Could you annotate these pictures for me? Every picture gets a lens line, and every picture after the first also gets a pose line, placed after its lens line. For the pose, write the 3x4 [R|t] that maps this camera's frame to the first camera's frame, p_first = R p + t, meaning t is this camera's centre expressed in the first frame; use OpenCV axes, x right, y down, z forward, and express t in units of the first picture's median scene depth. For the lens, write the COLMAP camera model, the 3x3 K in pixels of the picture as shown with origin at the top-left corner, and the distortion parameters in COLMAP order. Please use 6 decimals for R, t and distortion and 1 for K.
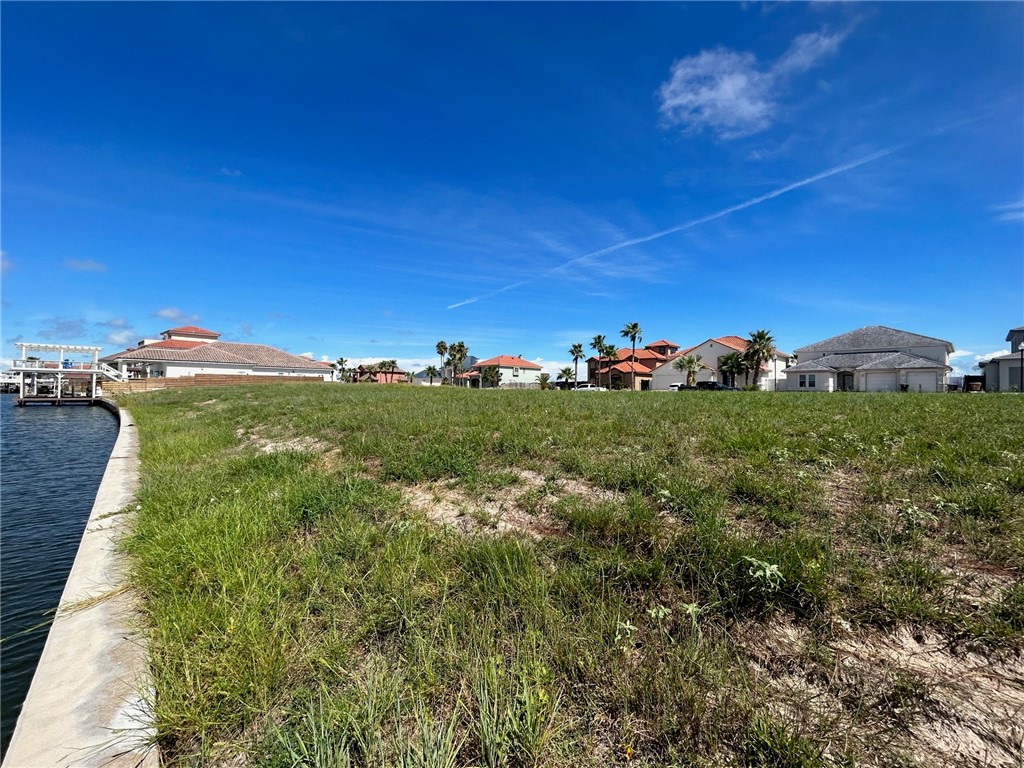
lens RADIAL K [[406.4, 0, 512.3], [0, 406.4, 389.5], [0, 0, 1]] dist [-0.012816, -0.000417]
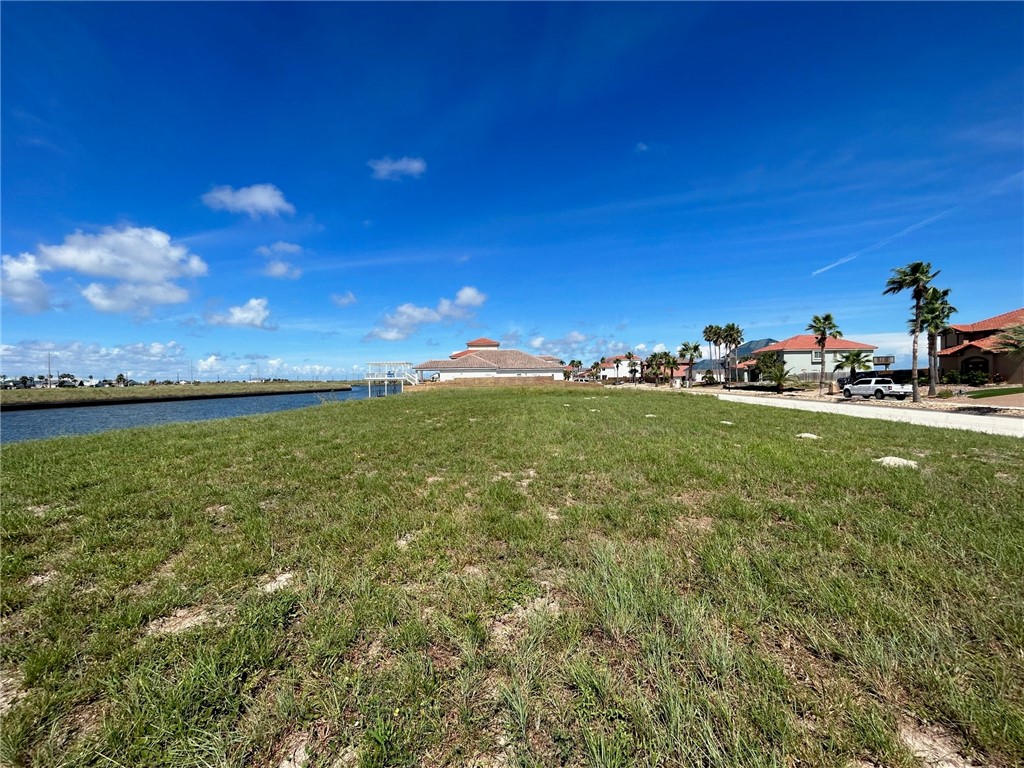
lens RADIAL K [[406.4, 0, 516.8], [0, 406.4, 393.1], [0, 0, 1]] dist [-0.012816, -0.000417]
pose [[0.675170, 0.006029, -0.737637, 0.178602], [0.020995, 0.999404, 0.027386, -0.012344], [0.737363, -0.033976, 0.674642, 0.150621]]
